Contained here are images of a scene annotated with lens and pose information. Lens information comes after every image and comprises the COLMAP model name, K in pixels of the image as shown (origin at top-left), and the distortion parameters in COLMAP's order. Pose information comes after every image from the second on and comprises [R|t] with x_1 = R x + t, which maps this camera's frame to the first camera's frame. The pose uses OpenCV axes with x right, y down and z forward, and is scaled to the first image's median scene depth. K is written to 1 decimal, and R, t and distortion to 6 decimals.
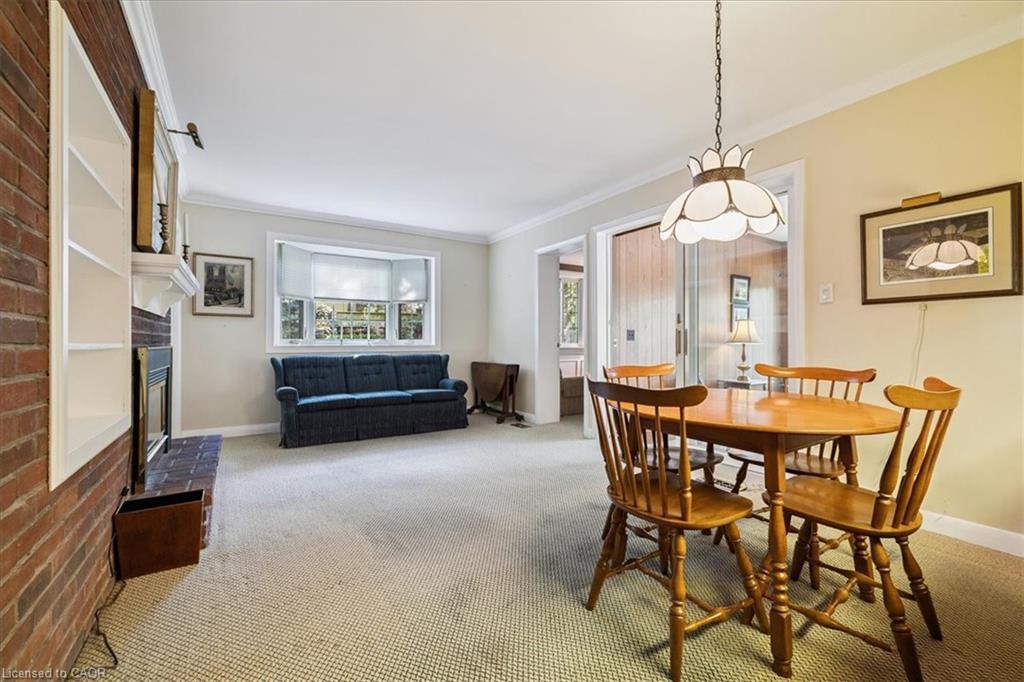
lens RADIAL K [[421.1, 0, 515.8], [0, 421.1, 341.7], [0, 0, 1]] dist [0.003601, 0.000052]
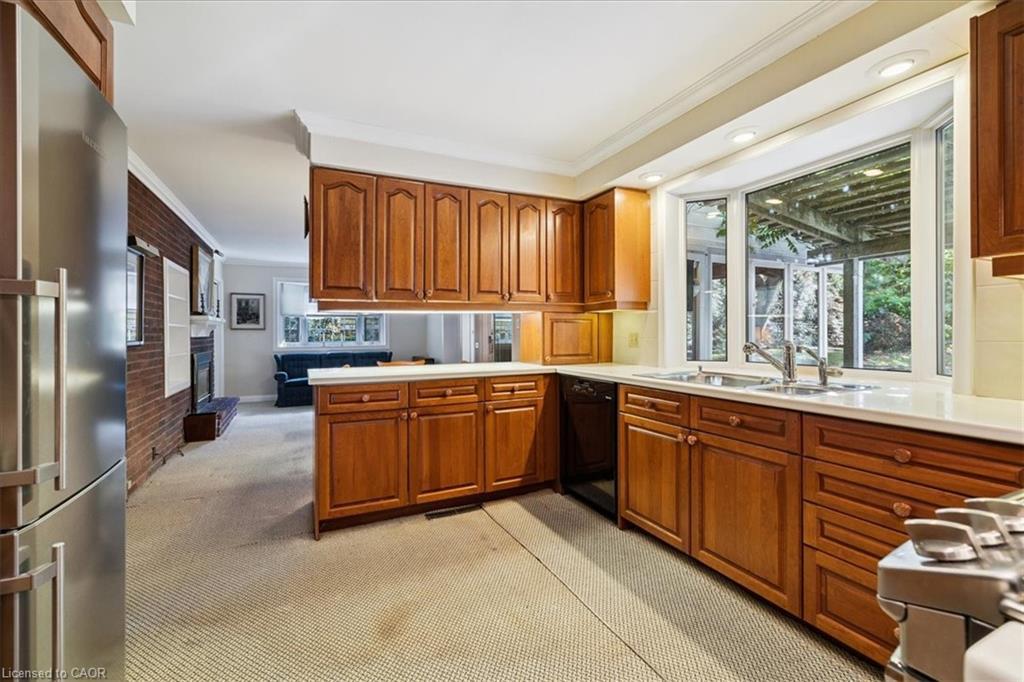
lens RADIAL K [[421.1, 0, 510.0], [0, 421.1, 336.6], [0, 0, 1]] dist [0.003601, 0.000052]
pose [[0.992080, -0.002063, -0.125592, 0.559602], [0.003482, 0.999932, 0.011085, -0.048327], [0.125560, -0.011434, 0.992020, -0.541302]]
